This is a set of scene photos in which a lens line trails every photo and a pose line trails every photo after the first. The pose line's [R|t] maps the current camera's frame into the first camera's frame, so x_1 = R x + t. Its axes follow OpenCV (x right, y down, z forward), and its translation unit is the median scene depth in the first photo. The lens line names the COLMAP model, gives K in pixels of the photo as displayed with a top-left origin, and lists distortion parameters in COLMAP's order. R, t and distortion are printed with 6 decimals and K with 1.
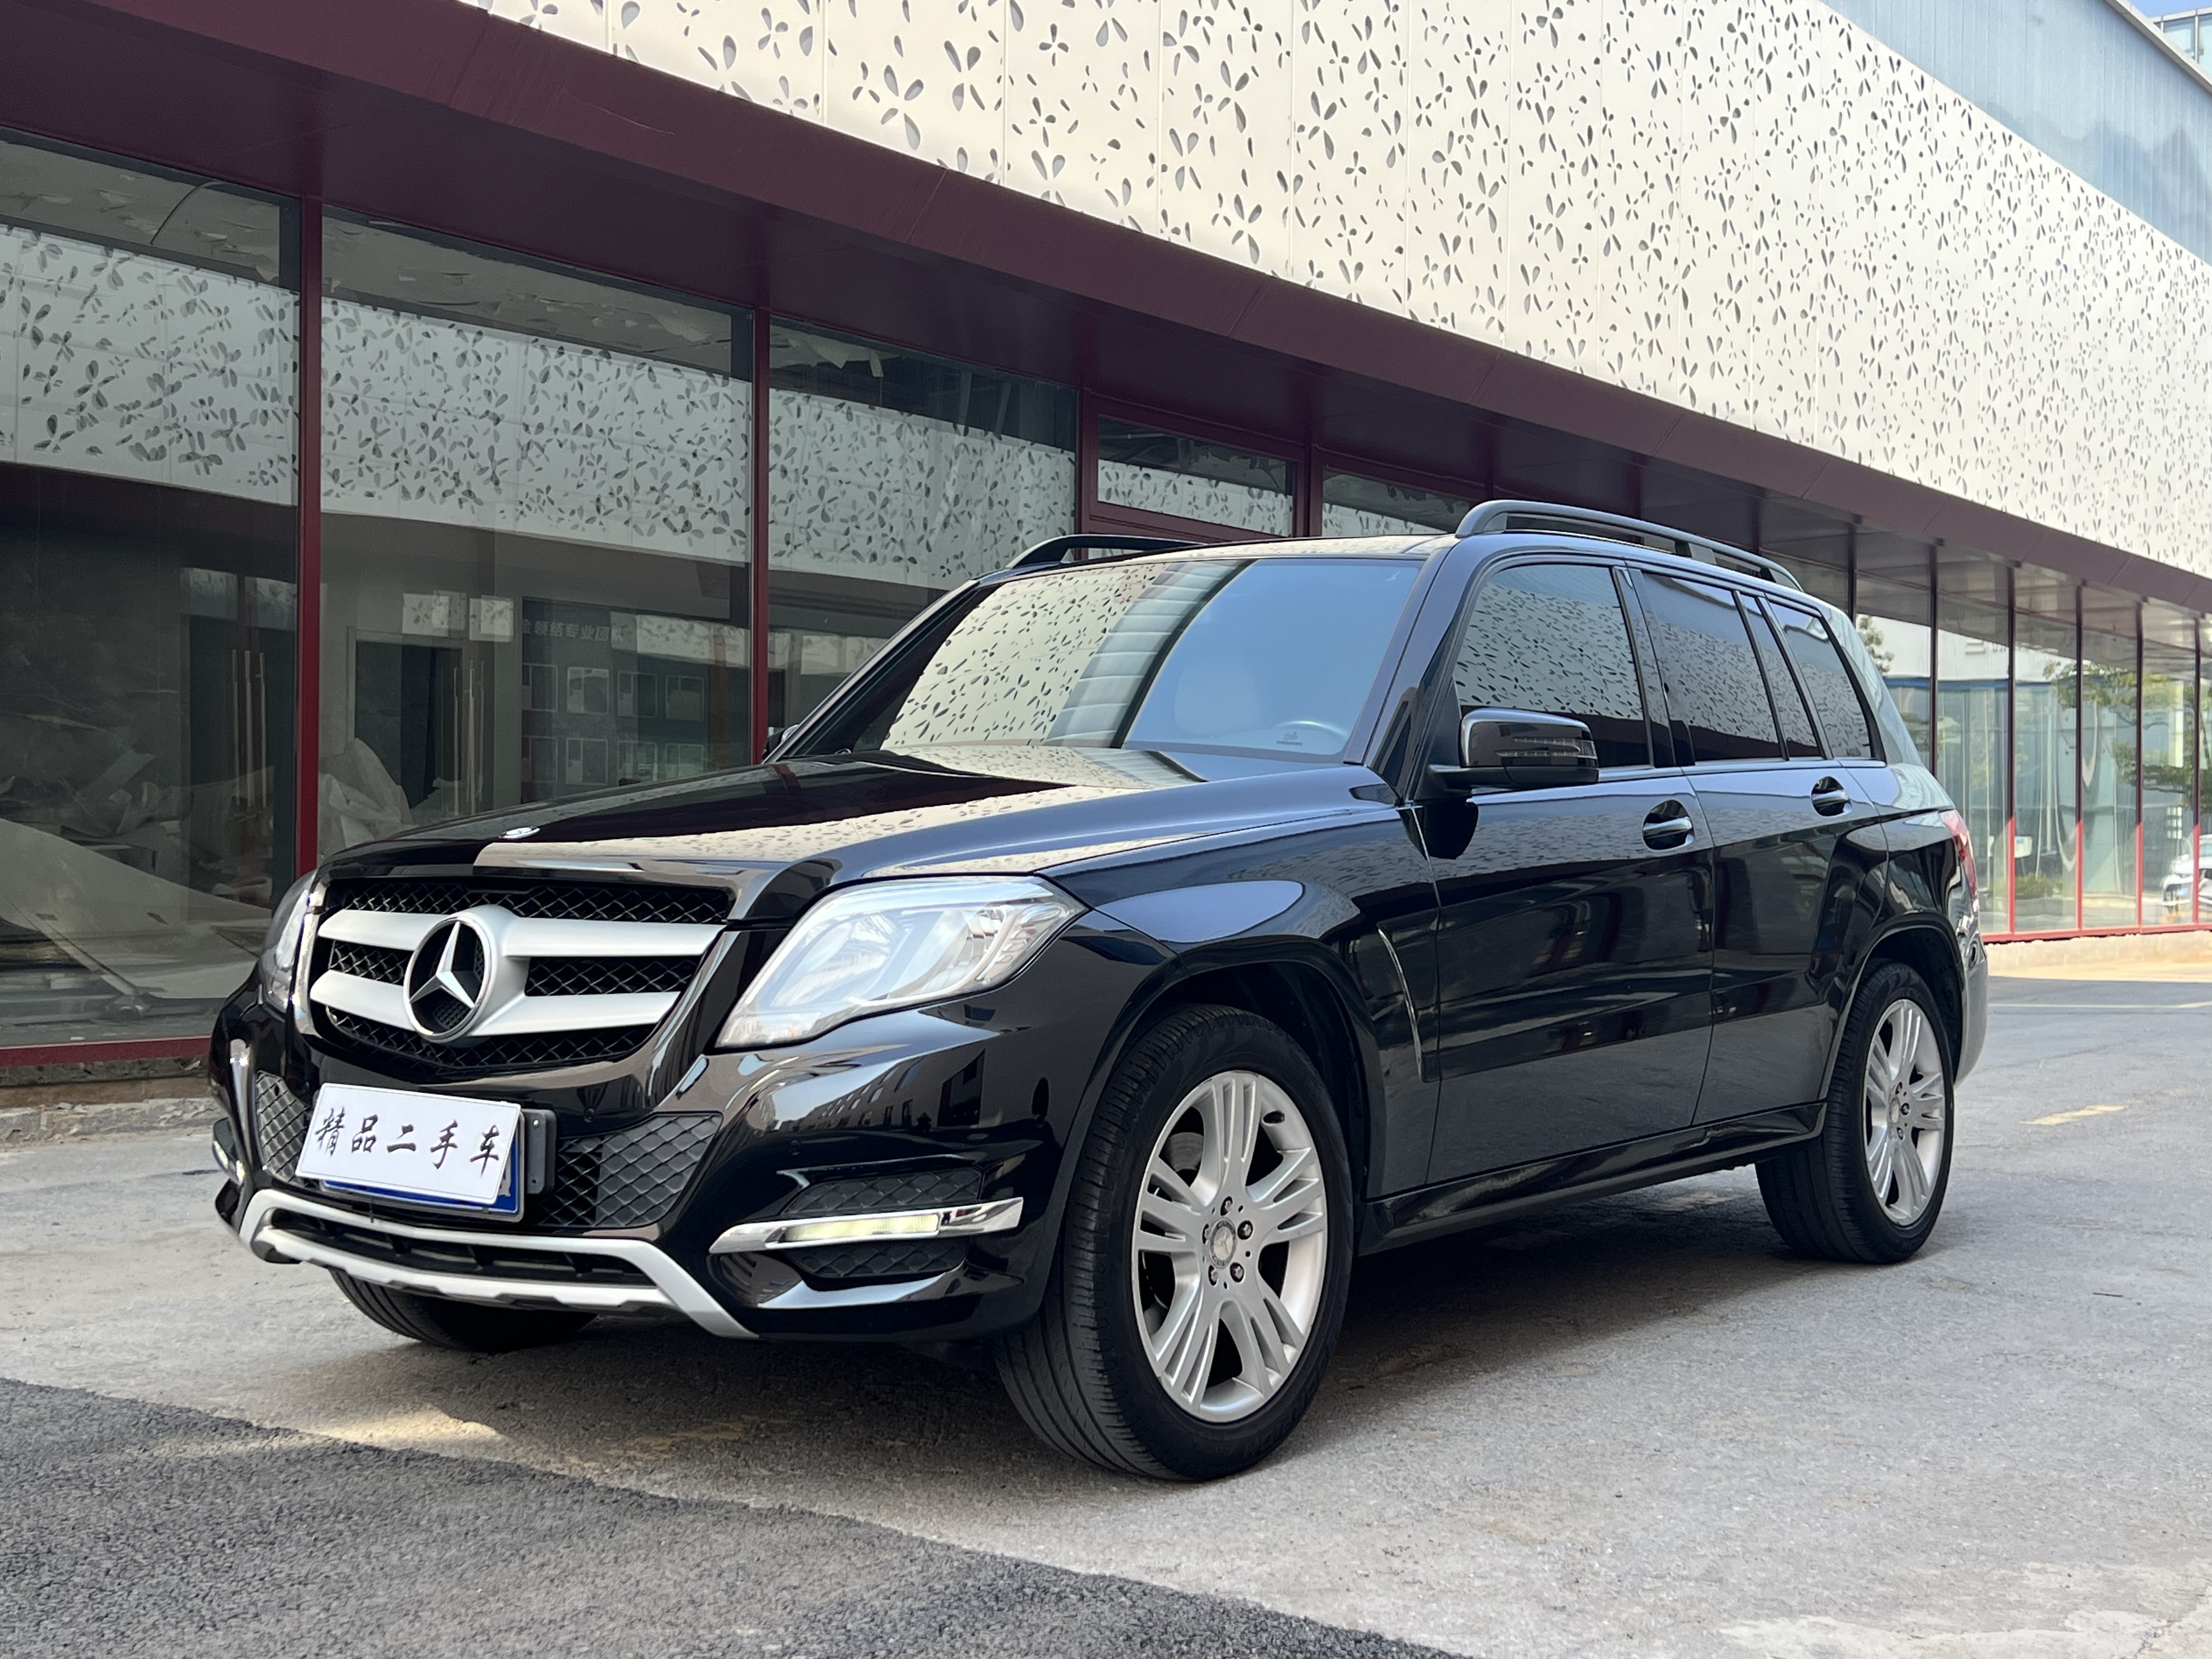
lens RADIAL K [[2633.4, 0, 1106.0], [0, 2633.4, 829.5], [0, 0, 1]] dist [0.228518, -0.724148]
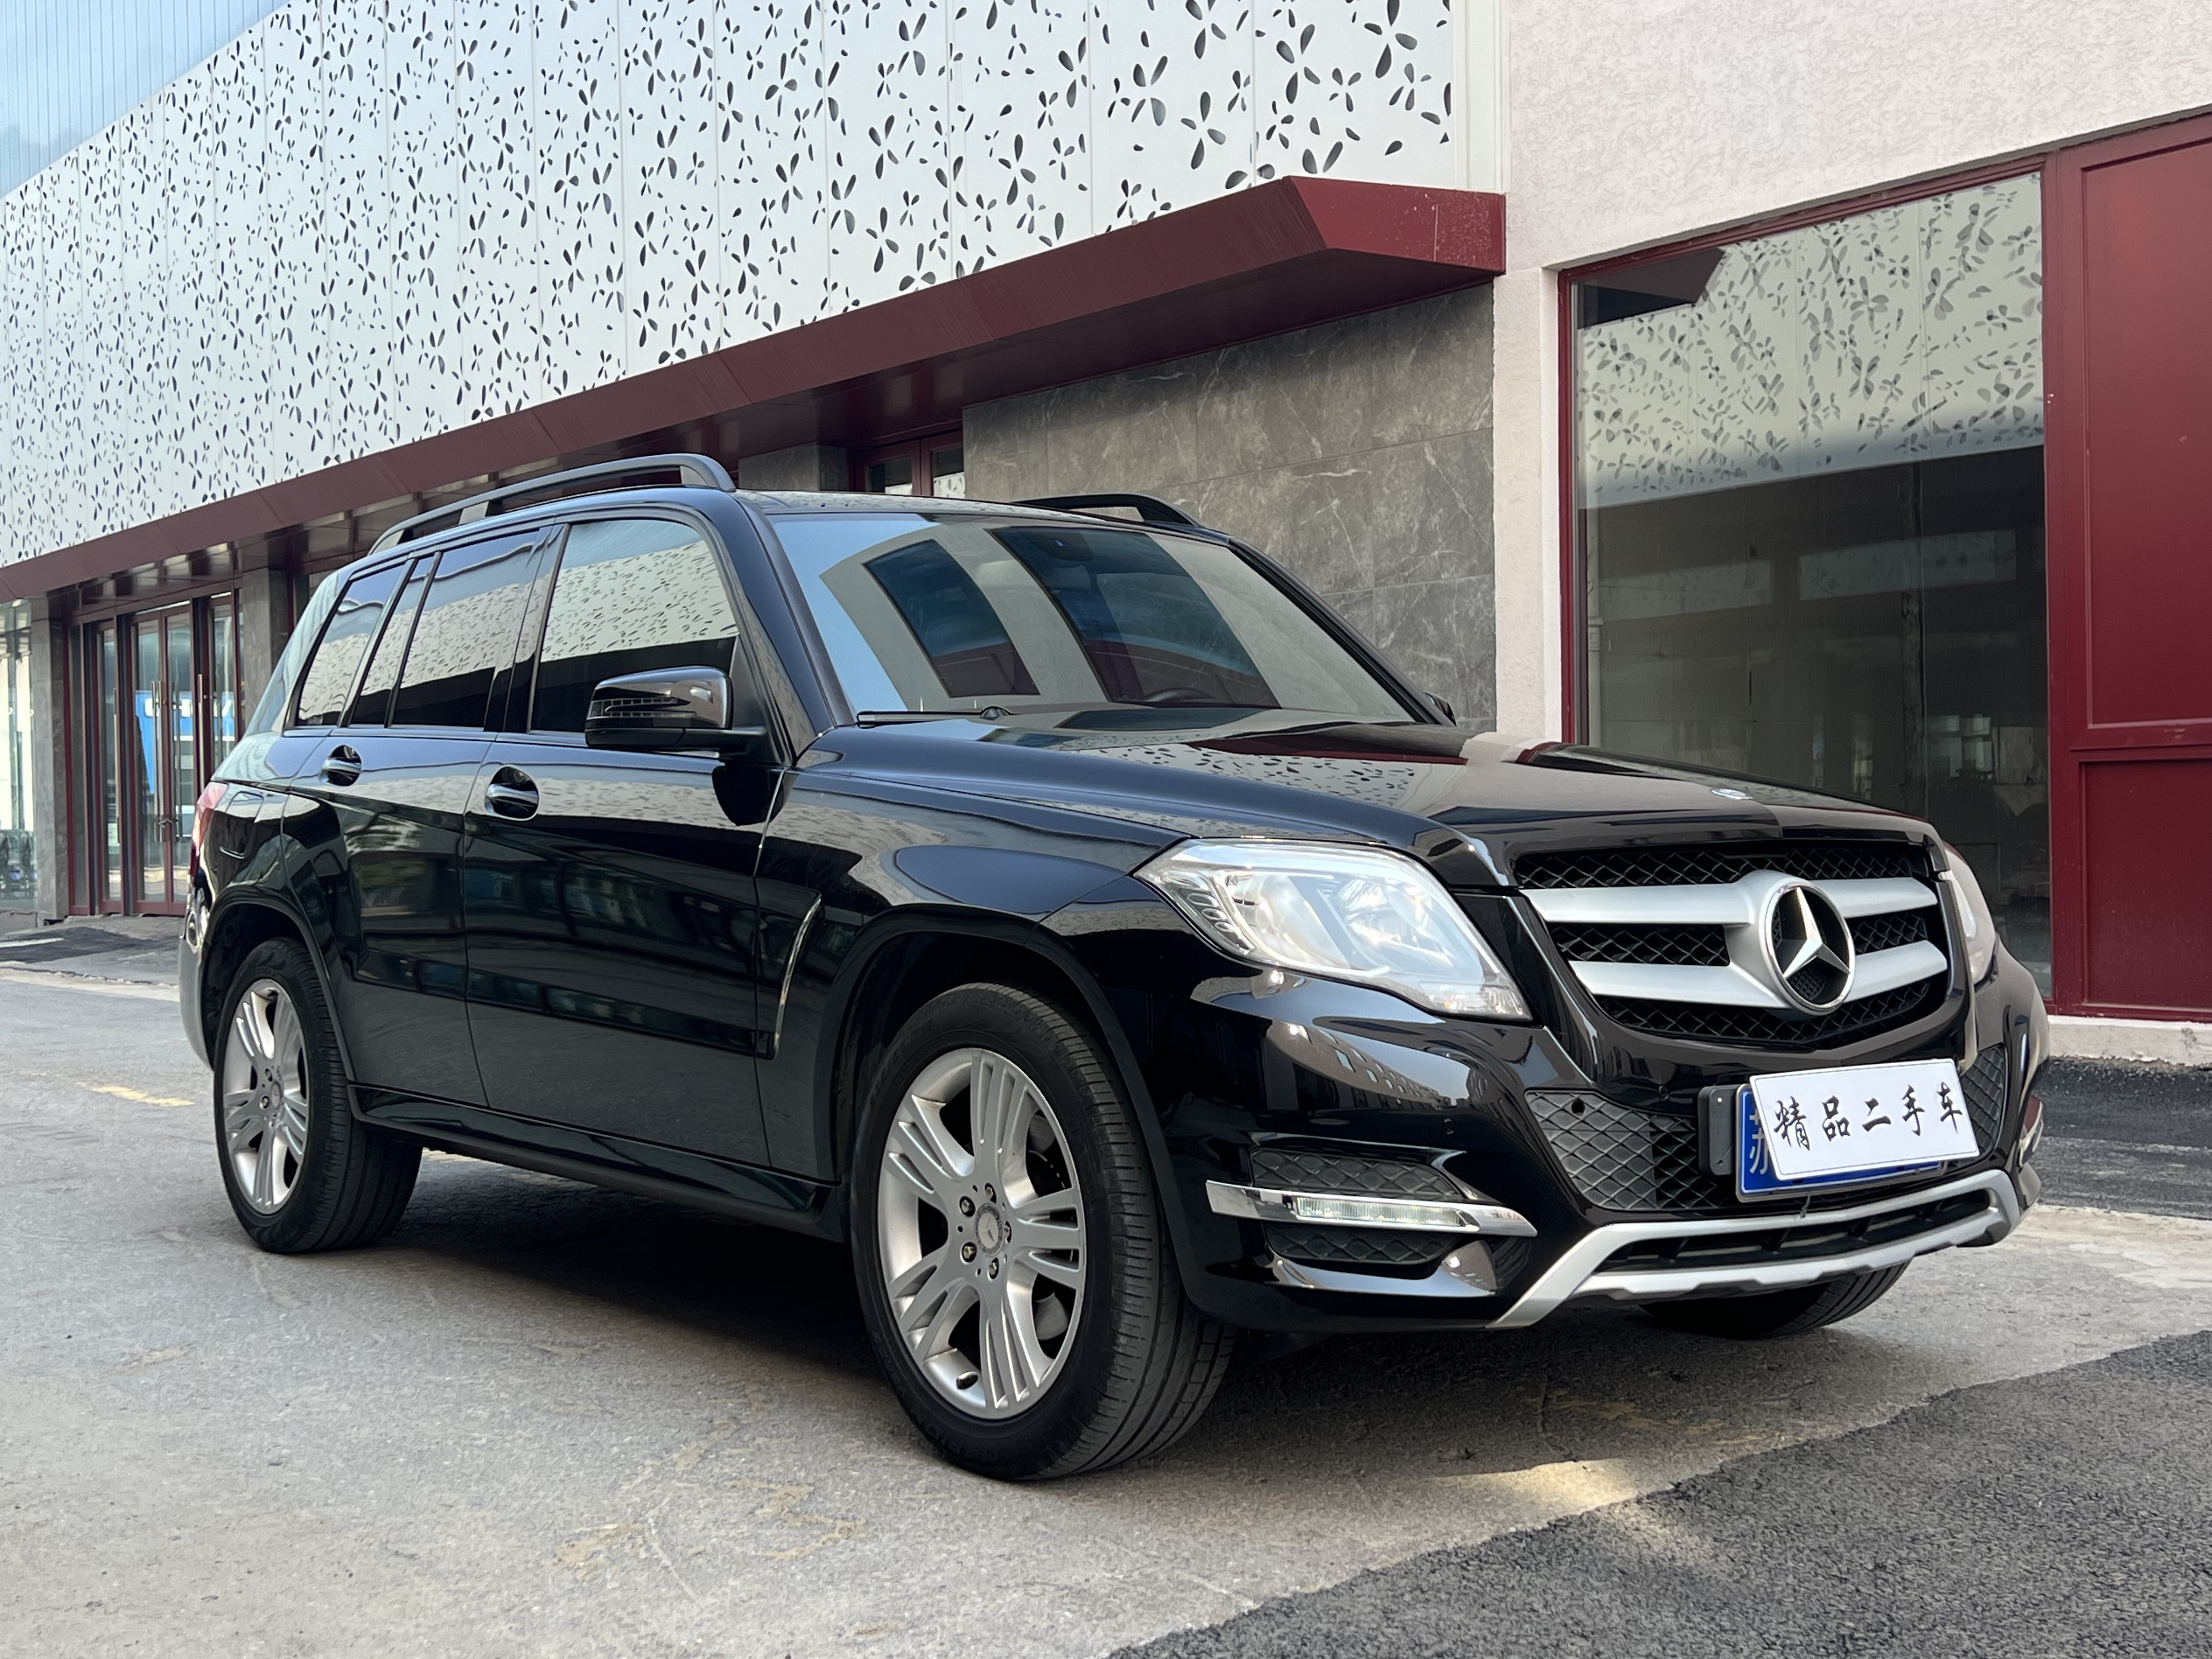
lens RADIAL K [[2649.2, 0, 1106.0], [0, 2649.2, 829.5], [0, 0, 1]] dist [0.105320, -0.194981]
pose [[0.265671, -0.016937, 0.963915, -1.234346], [0.011807, 0.999828, 0.014313, -0.002289], [-0.963991, 0.007579, 0.265826, 0.997094]]
